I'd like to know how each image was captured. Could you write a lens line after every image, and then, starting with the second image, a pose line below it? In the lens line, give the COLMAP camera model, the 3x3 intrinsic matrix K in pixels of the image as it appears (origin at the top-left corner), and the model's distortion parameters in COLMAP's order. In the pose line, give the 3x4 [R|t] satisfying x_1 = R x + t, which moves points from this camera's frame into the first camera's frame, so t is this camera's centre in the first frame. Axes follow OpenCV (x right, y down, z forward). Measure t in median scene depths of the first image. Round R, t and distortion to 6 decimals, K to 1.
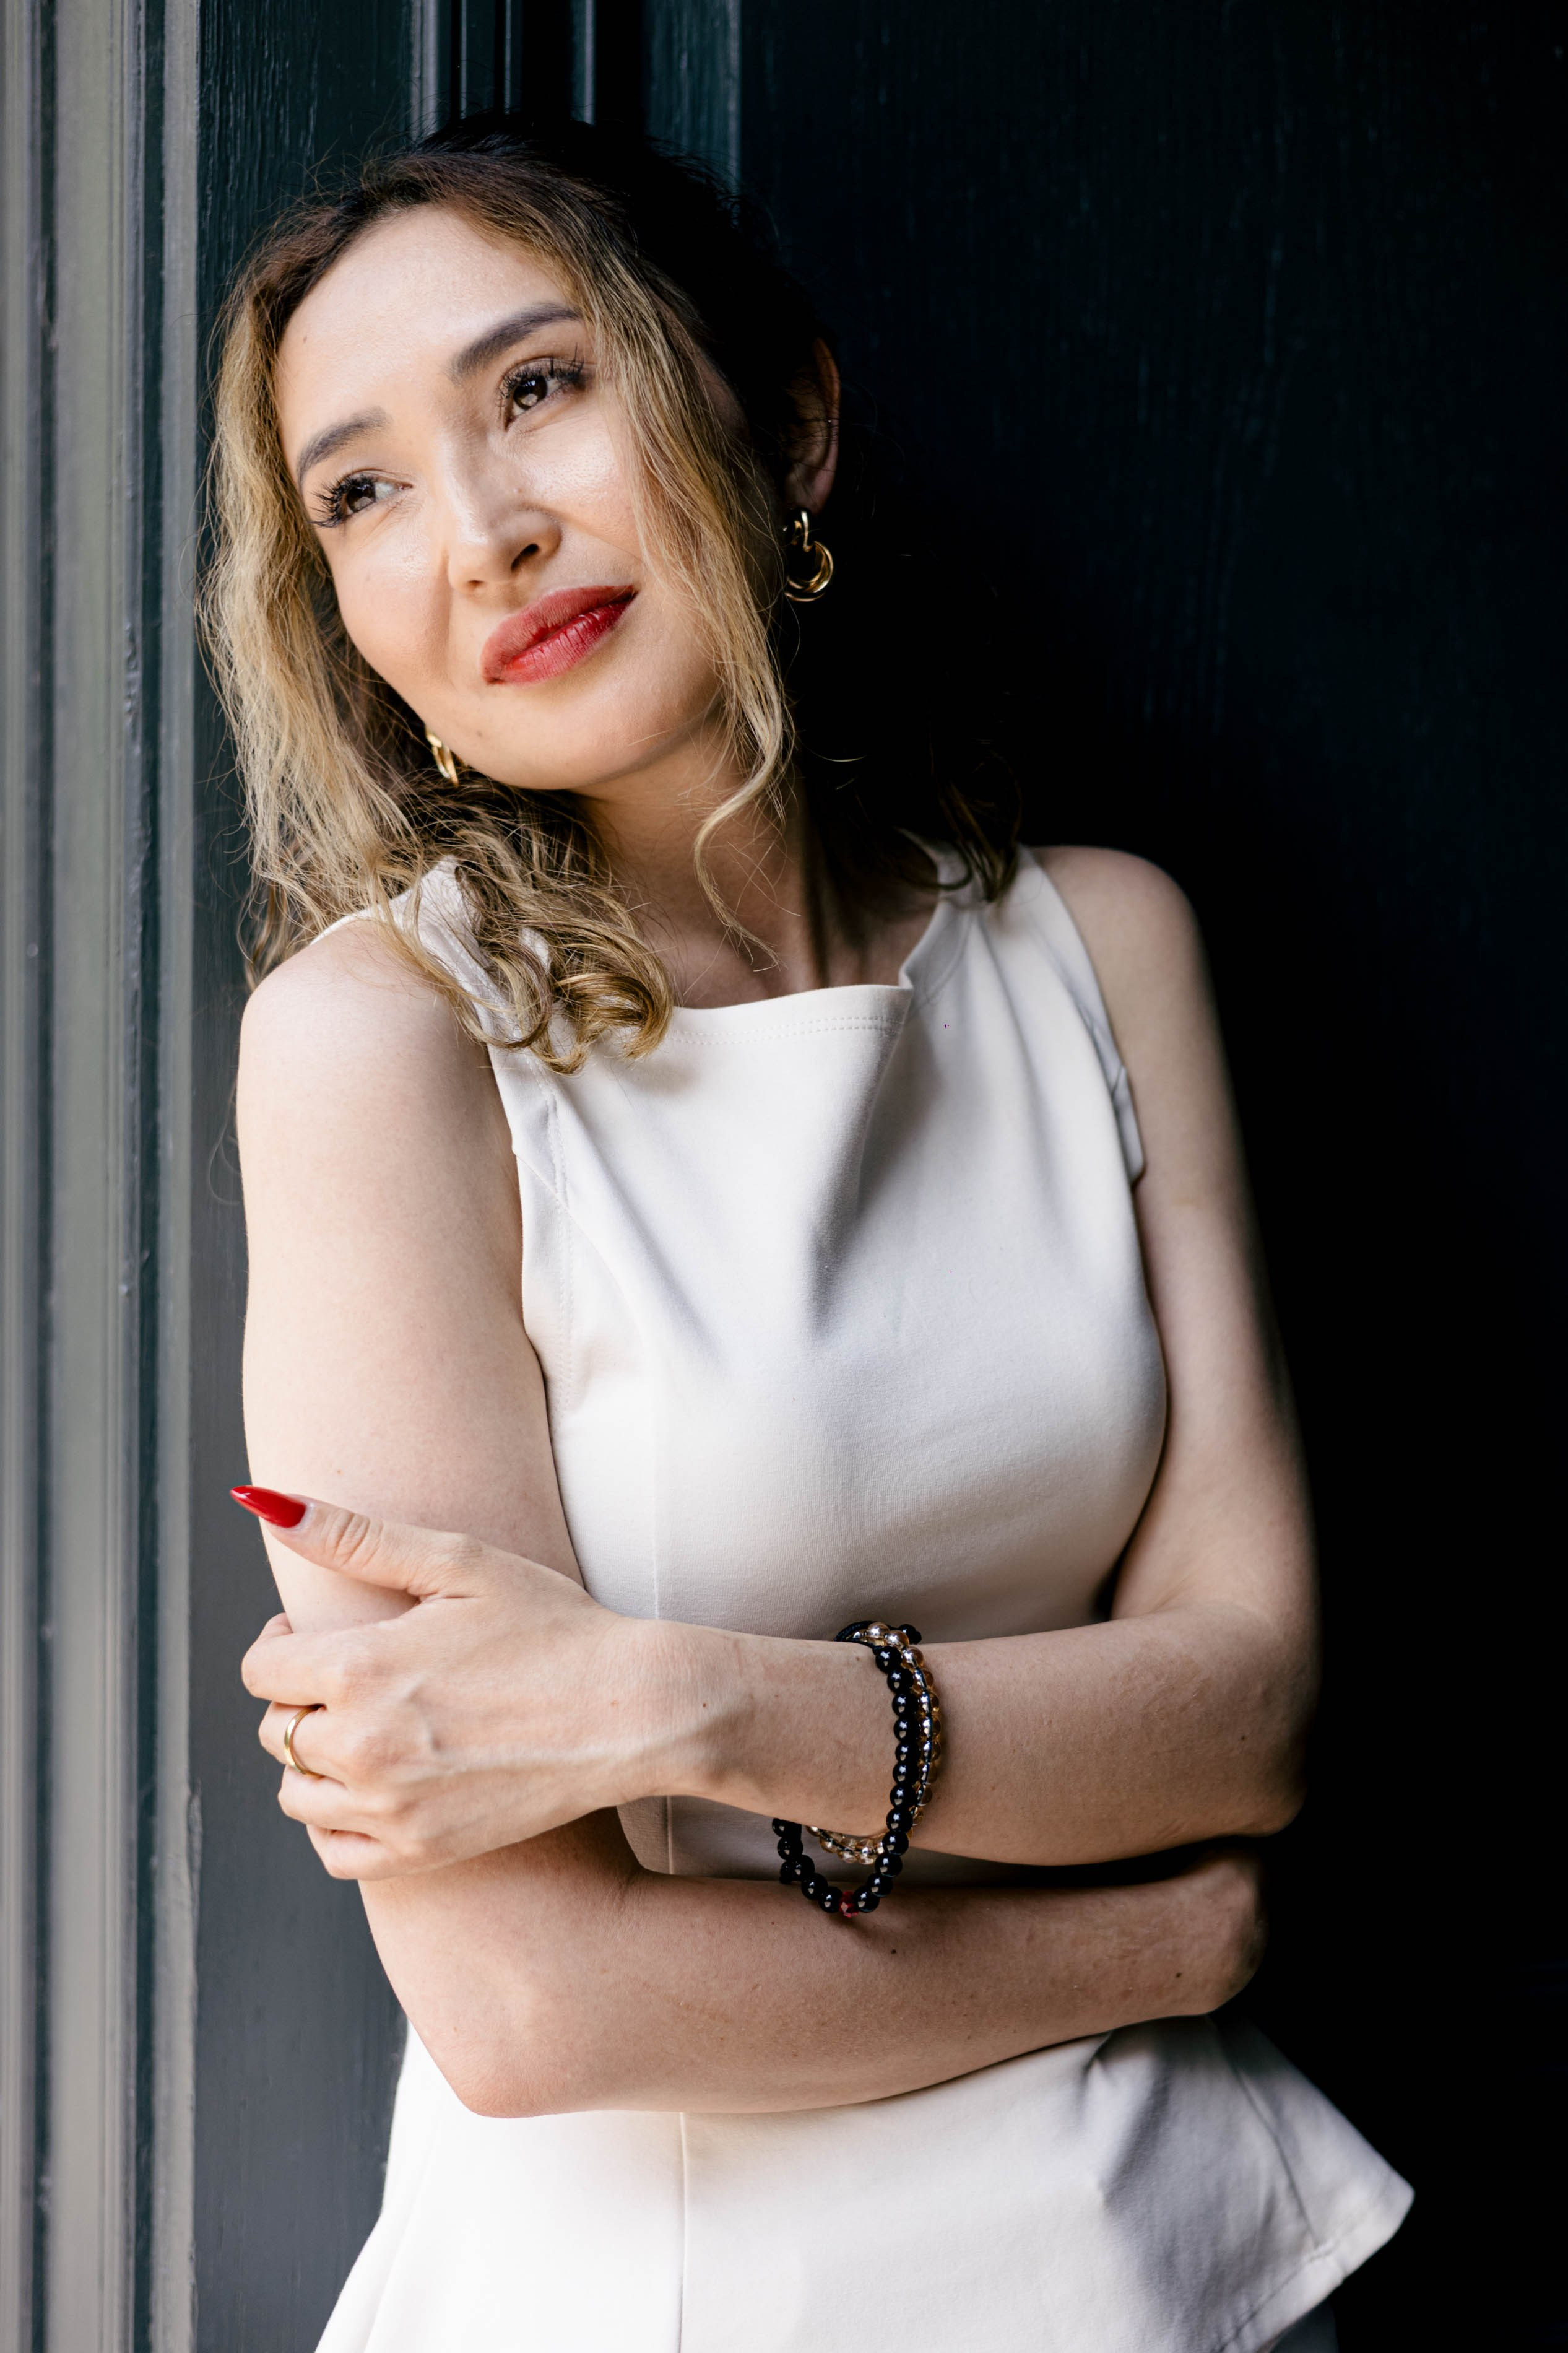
lens RADIAL K [[4160.1, 0, 784.0], [0, 4160.1, 1176.5], [0, 0, 1]] dist [0.007565, 0.278944]
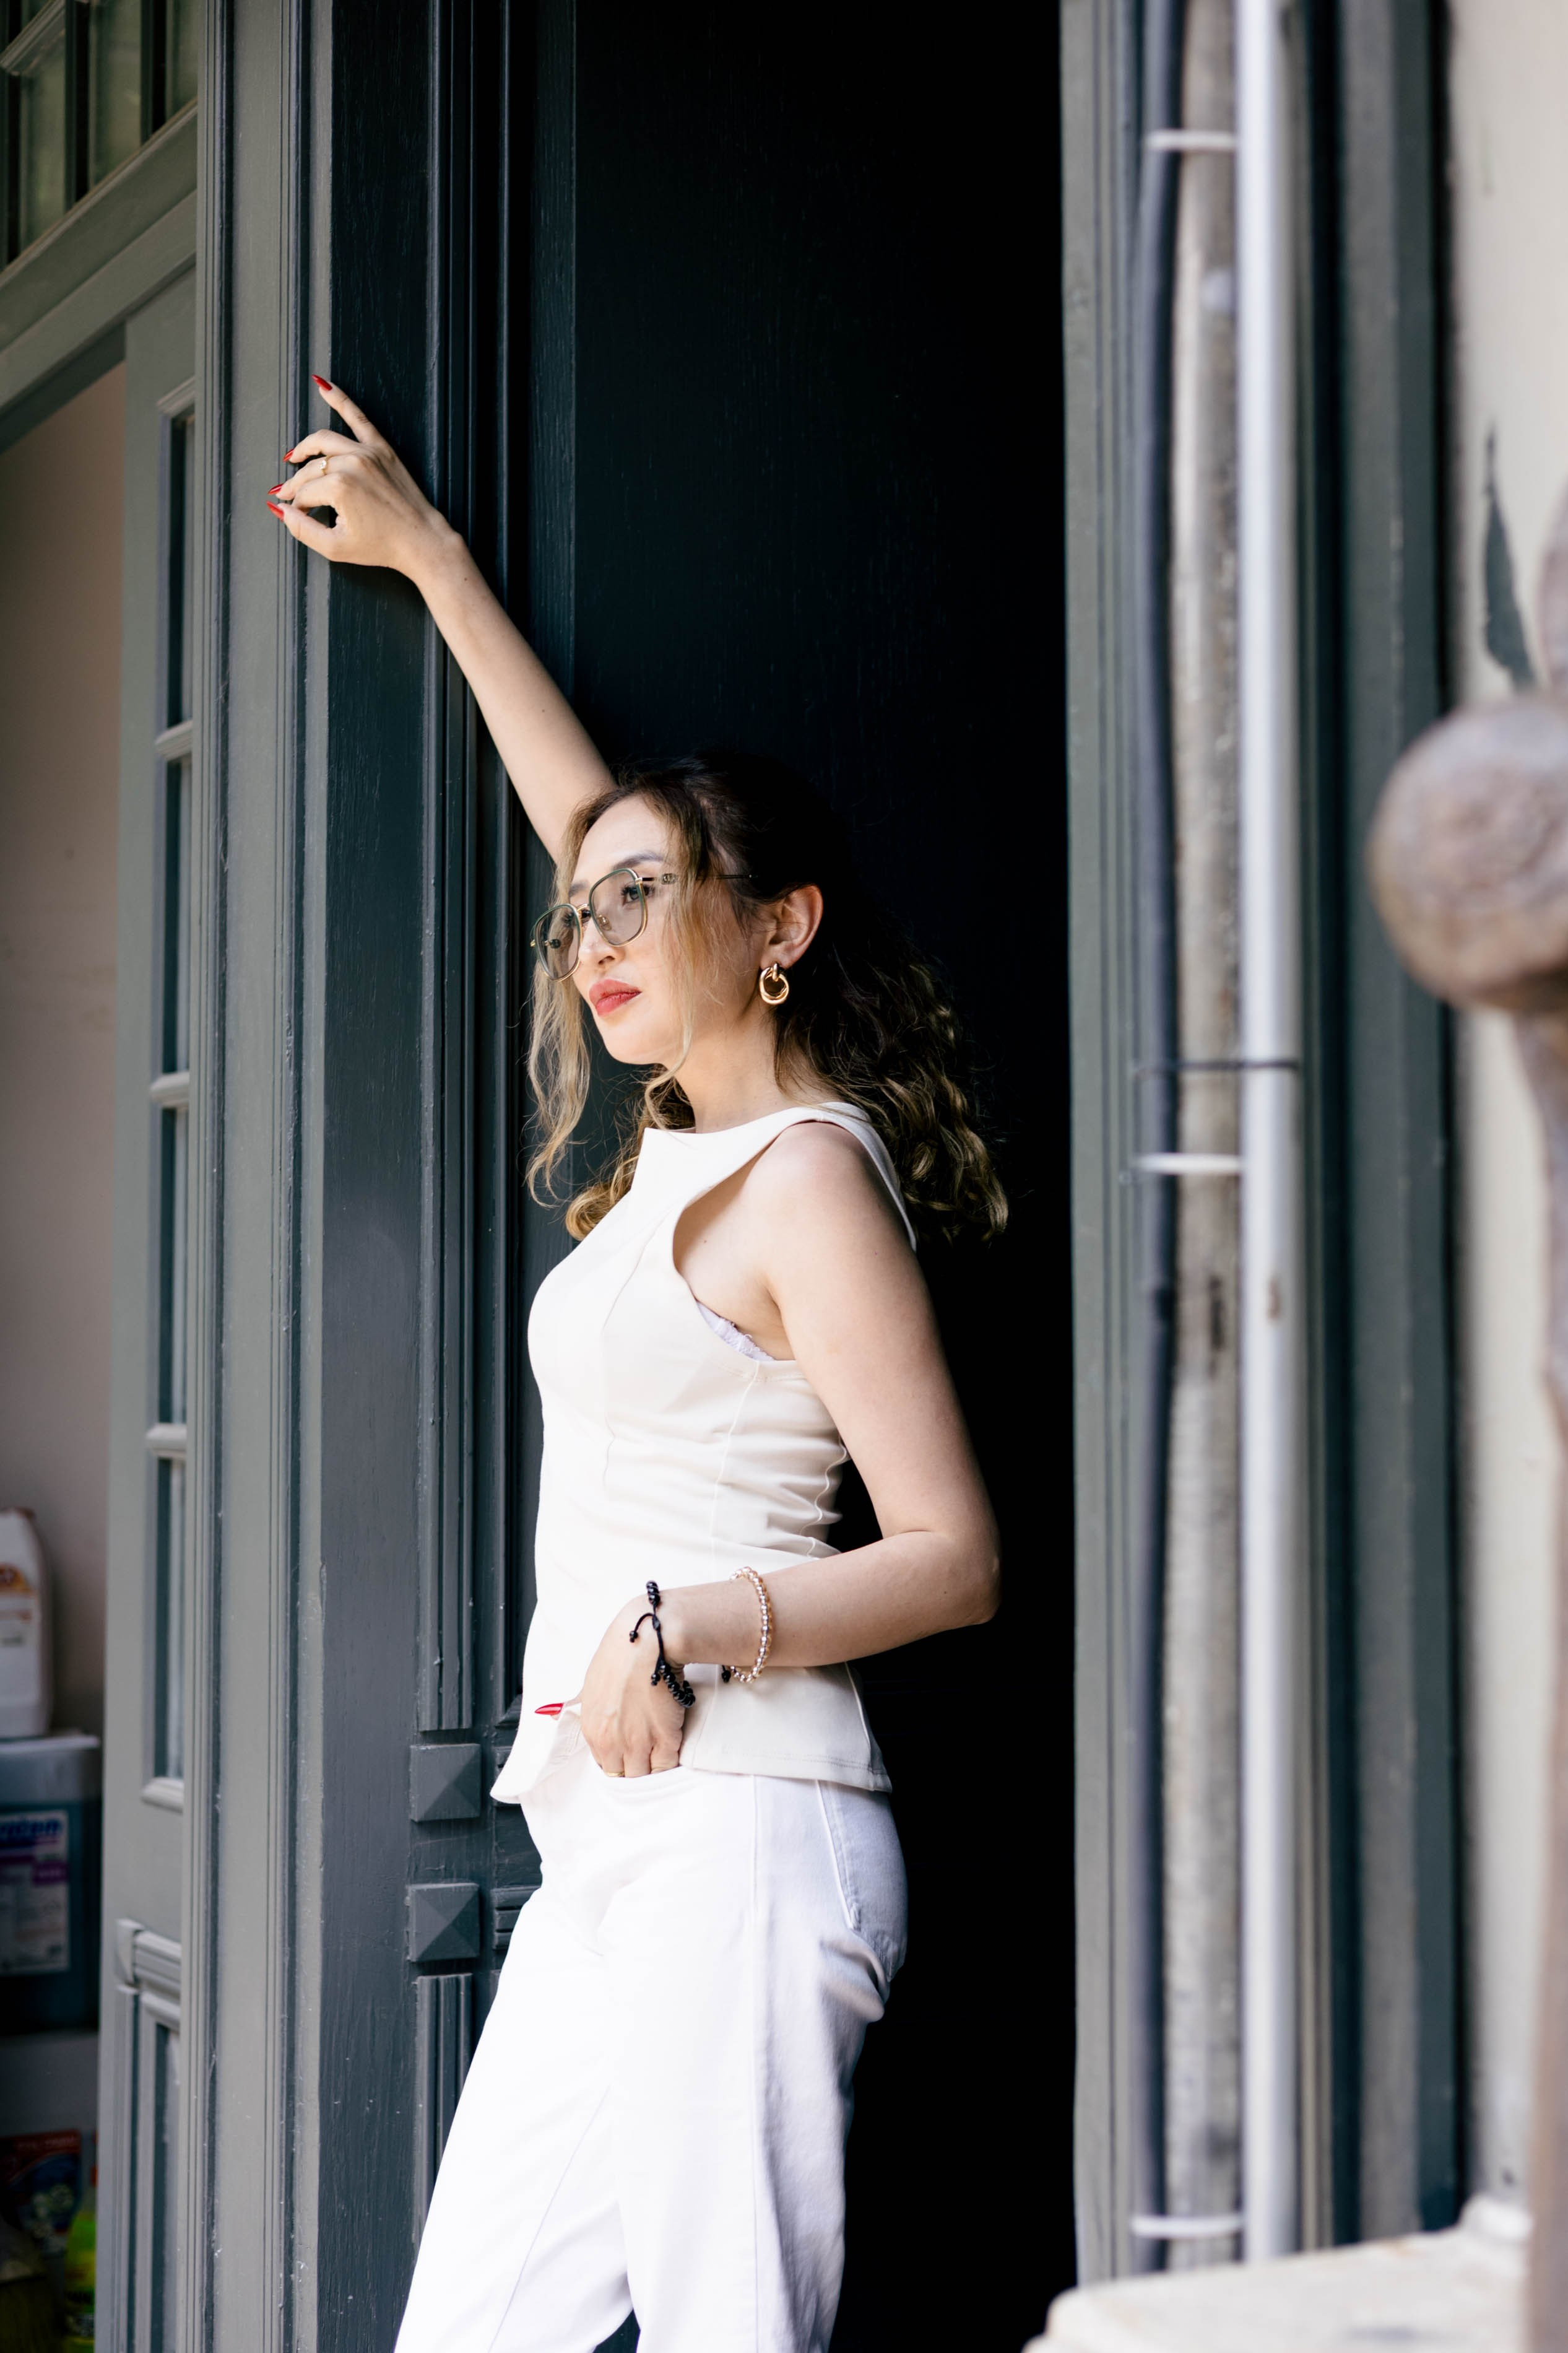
lens RADIAL K [[4160.1, 0, 784.0], [0, 4160.1, 1176.5], [0, 0, 1]] dist [0.007565, 0.278944]
pose [[0.997175, -0.003235, 0.075043, -0.065045], [0.007931, 0.998022, -0.062370, 0.083539], [-0.074692, 0.062789, 0.995228, -1.116107]]
